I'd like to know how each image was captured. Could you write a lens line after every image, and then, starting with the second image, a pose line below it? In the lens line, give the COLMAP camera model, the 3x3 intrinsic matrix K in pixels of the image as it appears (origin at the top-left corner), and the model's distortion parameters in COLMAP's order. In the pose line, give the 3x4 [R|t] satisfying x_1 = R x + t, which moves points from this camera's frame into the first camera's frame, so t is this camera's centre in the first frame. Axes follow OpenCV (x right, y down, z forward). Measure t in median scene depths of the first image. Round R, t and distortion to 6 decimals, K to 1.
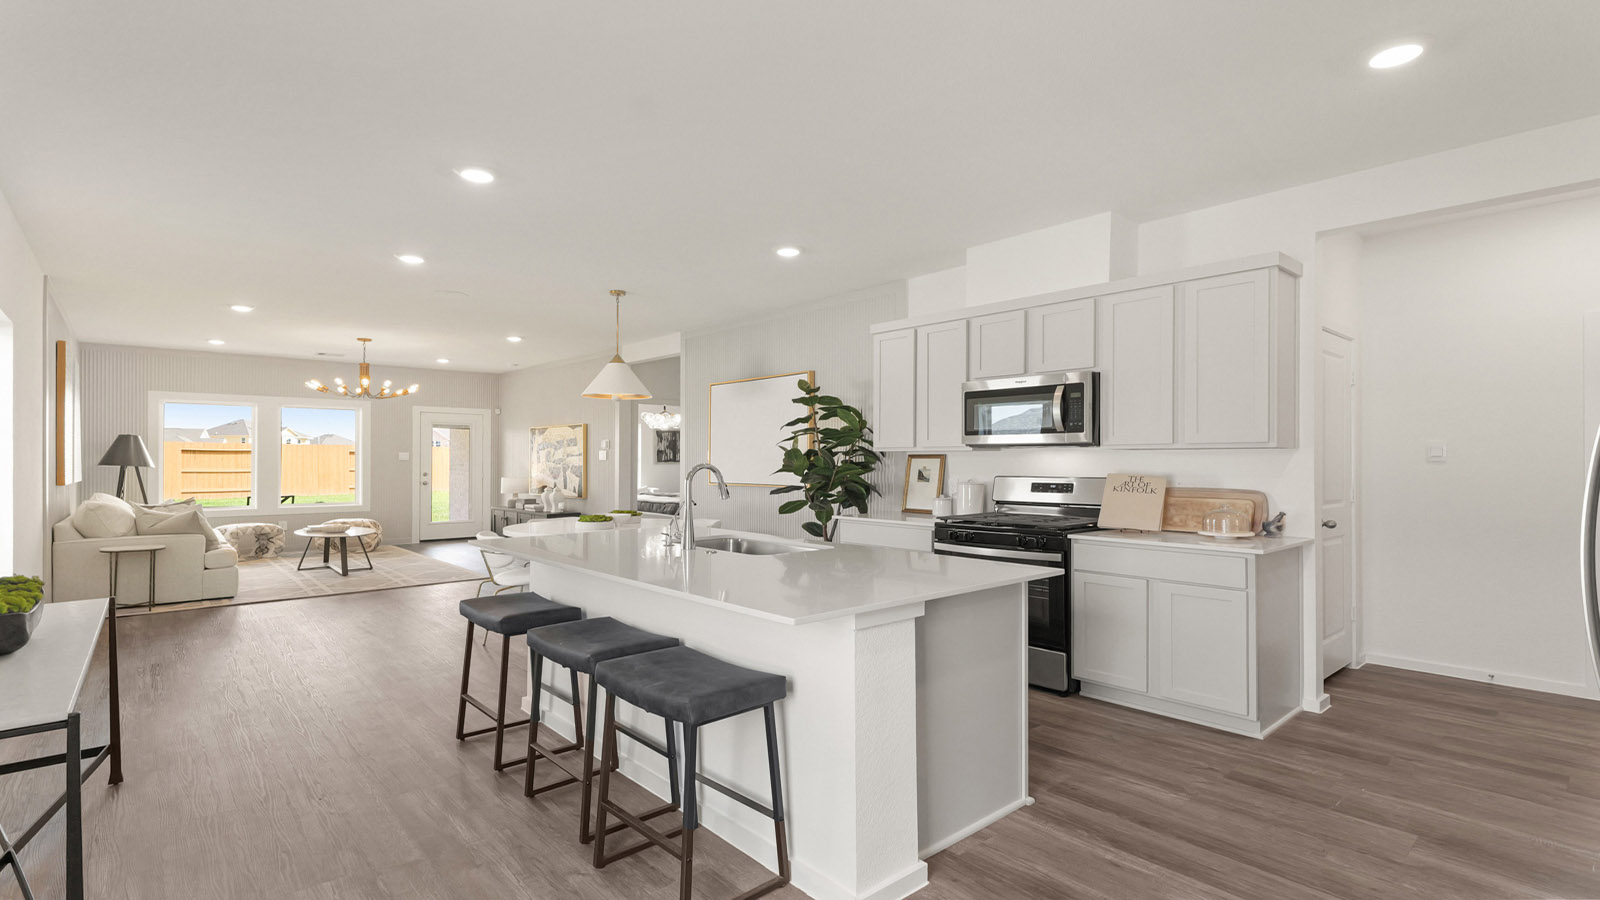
lens RADIAL K [[738.6, 0, 799.8], [0, 738.6, 452.9], [0, 0, 1]] dist [0.000126, -0.000314]
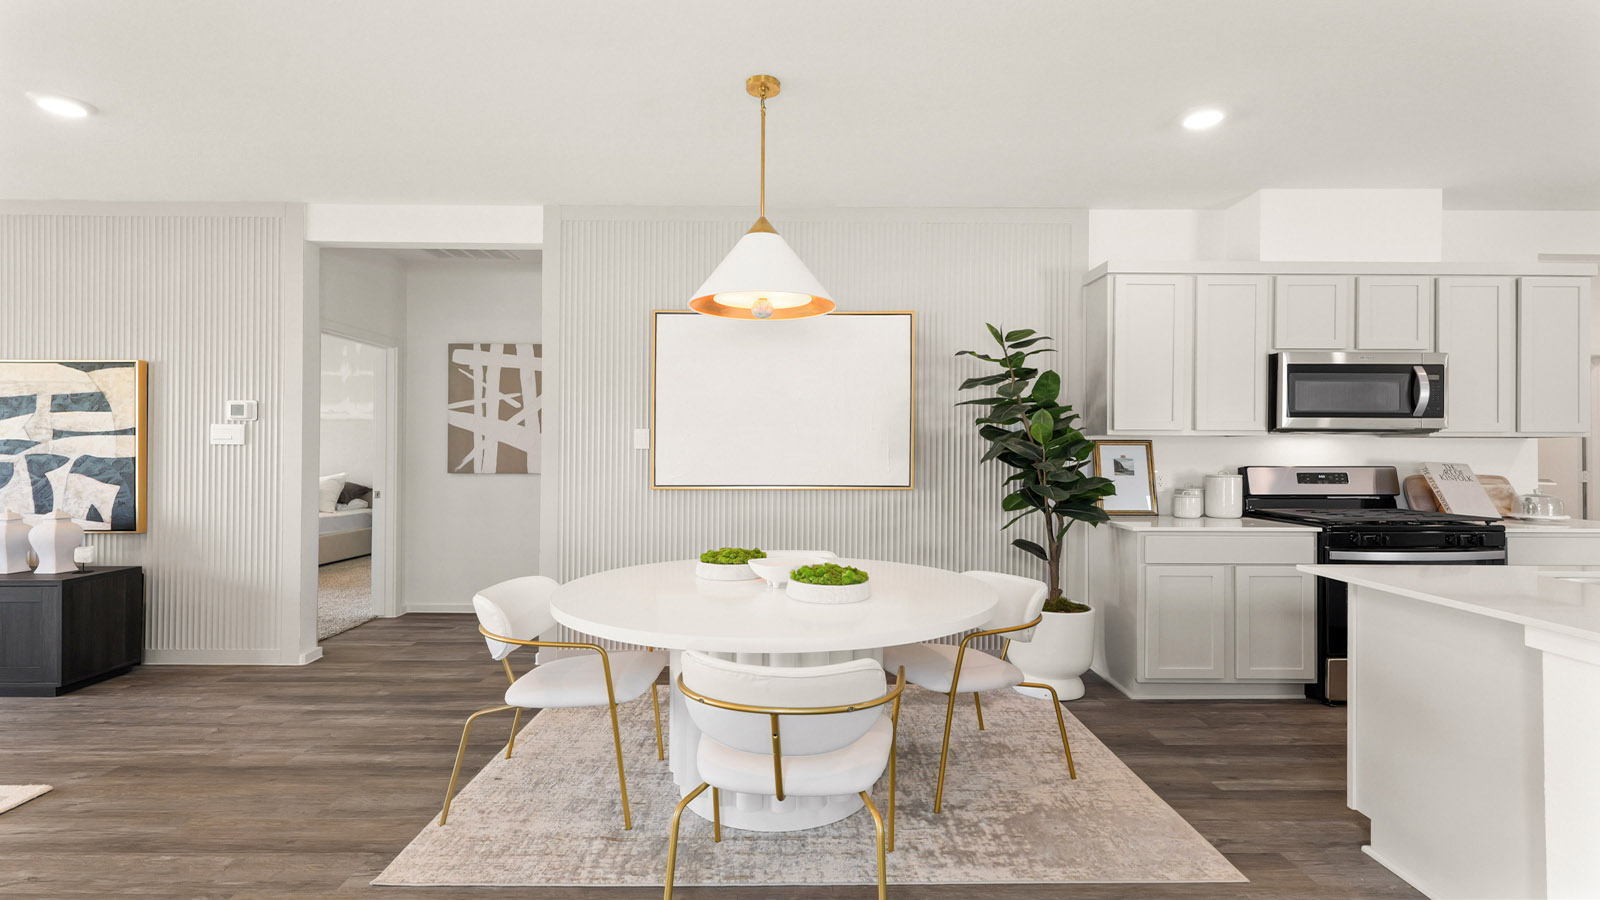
lens RADIAL K [[753.1, 0, 799.8], [0, 753.1, 445.5], [0, 0, 1]] dist [0.007396, -0.000424]
pose [[0.659953, 0.006525, 0.751278, -0.564123], [-0.009979, 0.999950, 0.000082, 0.009862], [-0.751240, -0.007551, 0.659986, 0.632132]]
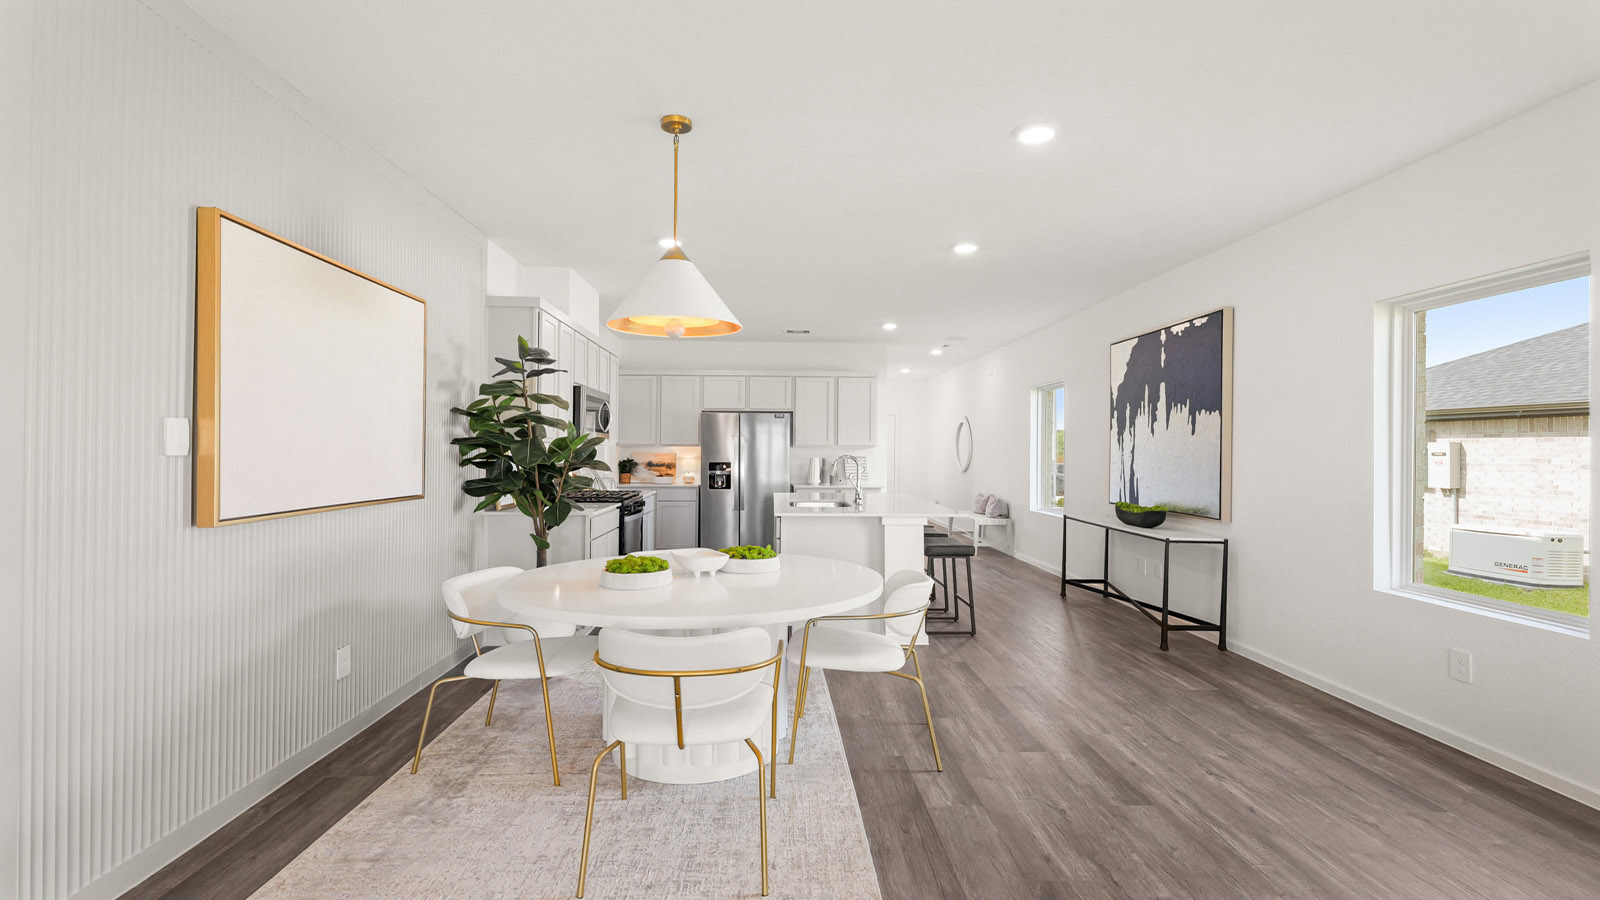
lens RADIAL K [[760.9, 0, 798.3], [0, 760.9, 446.6], [0, 0, 1]] dist [-0.003073, -0.000285]
pose [[-0.772187, -0.000809, 0.635395, -0.619923], [-0.012958, 0.999811, -0.014475, 0.012070], [-0.635263, -0.019411, -0.772052, 1.284132]]
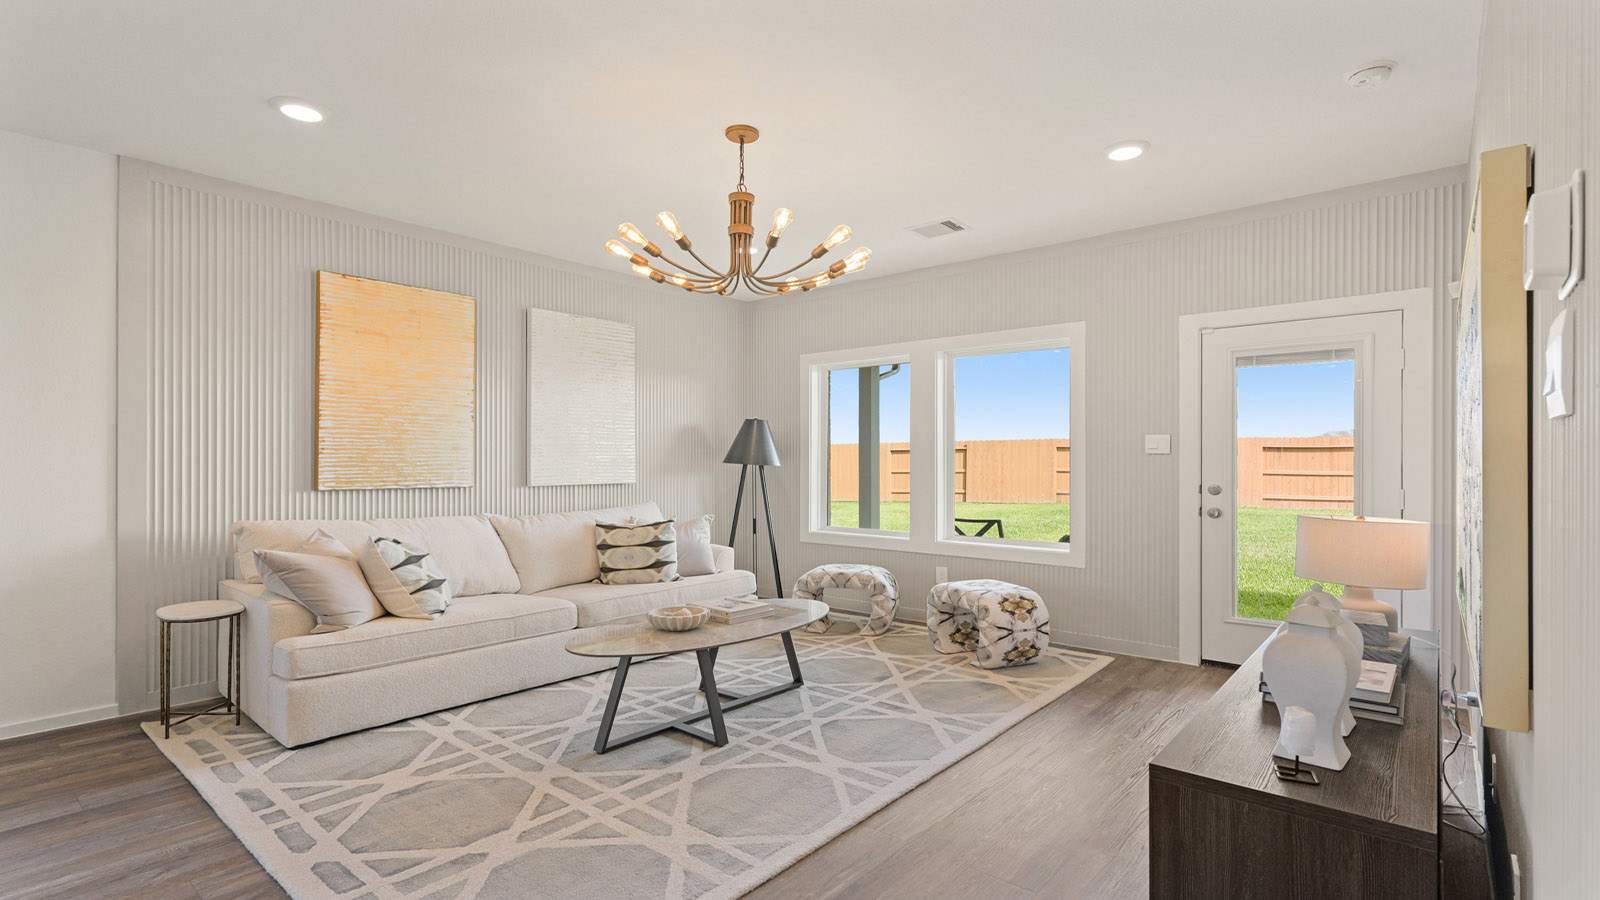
lens RADIAL K [[749.5, 0, 804.1], [0, 749.5, 459.9], [0, 0, 1]] dist [0.011840, -0.001018]
pose [[0.143433, -0.002101, -0.989658, -0.271636], [0.009317, 0.999956, -0.000772, 0.021080], [0.989616, -0.009110, 0.143447, 1.309476]]
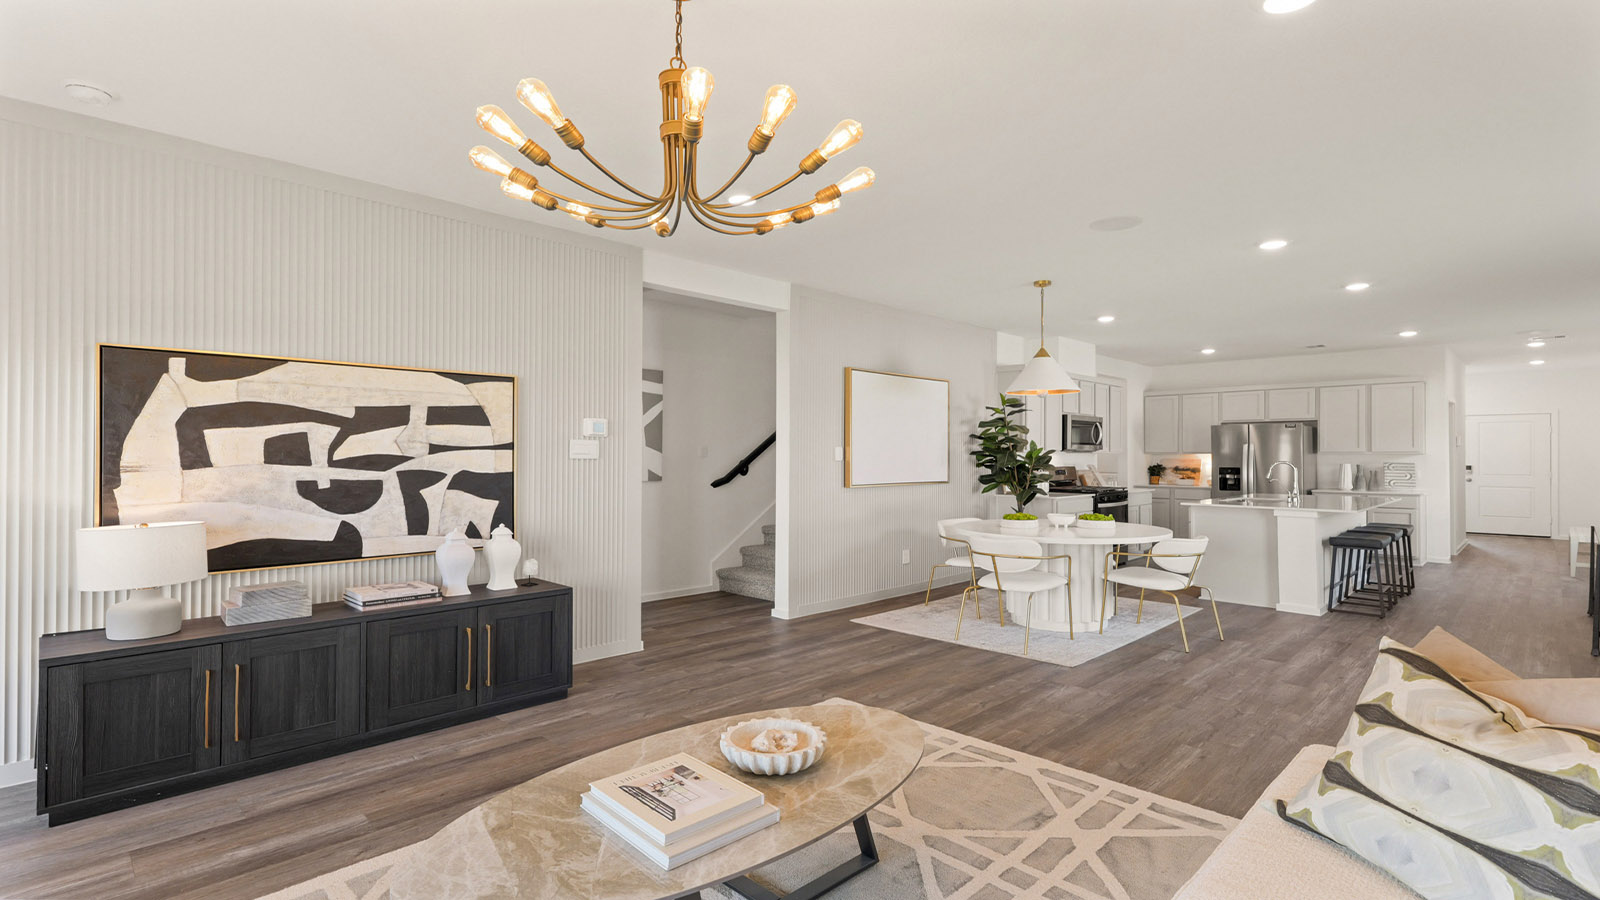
lens RADIAL K [[749.4, 0, 800.0], [0, 749.4, 450.0], [0, 0, 1]] dist [0.018308, -0.000057]
pose [[-0.066584, 0.006555, 0.997759, -1.136333], [-0.012074, 0.999900, -0.007375, 0.008574], [-0.997708, -0.012538, -0.066498, 1.308684]]
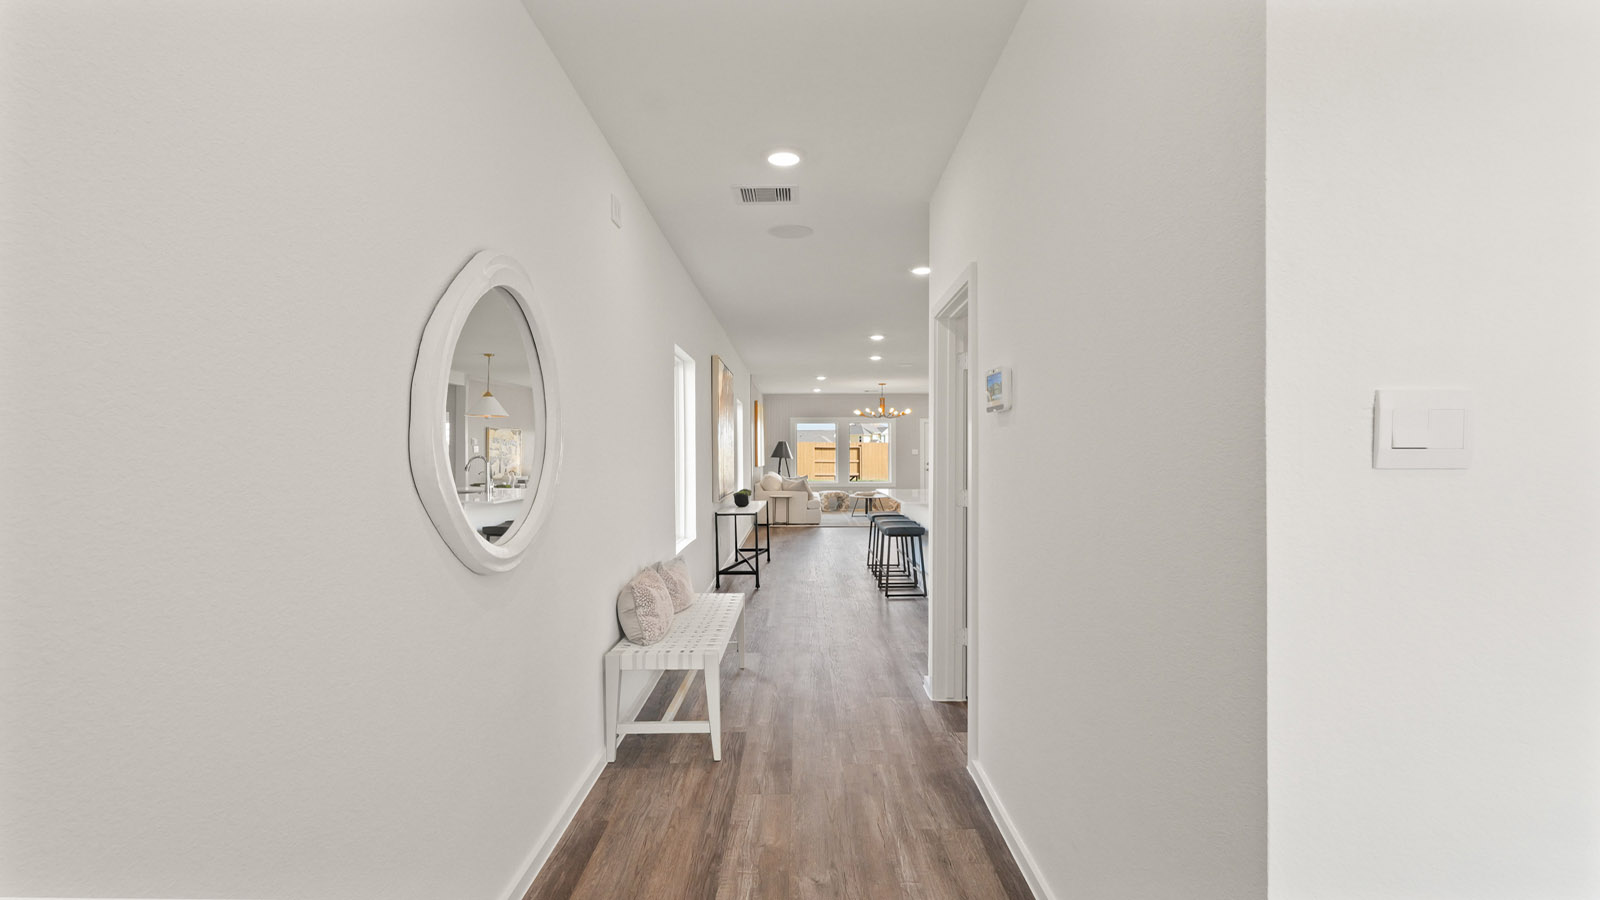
lens RADIAL K [[738.6, 0, 799.8], [0, 738.6, 452.9], [0, 0, 1]] dist [0.000126, -0.000314]
pose [[0.744386, -0.001978, -0.667746, 0.543194], [0.007606, 0.999956, 0.005517, -0.006466], [0.667706, -0.009186, 0.744369, -0.530420]]
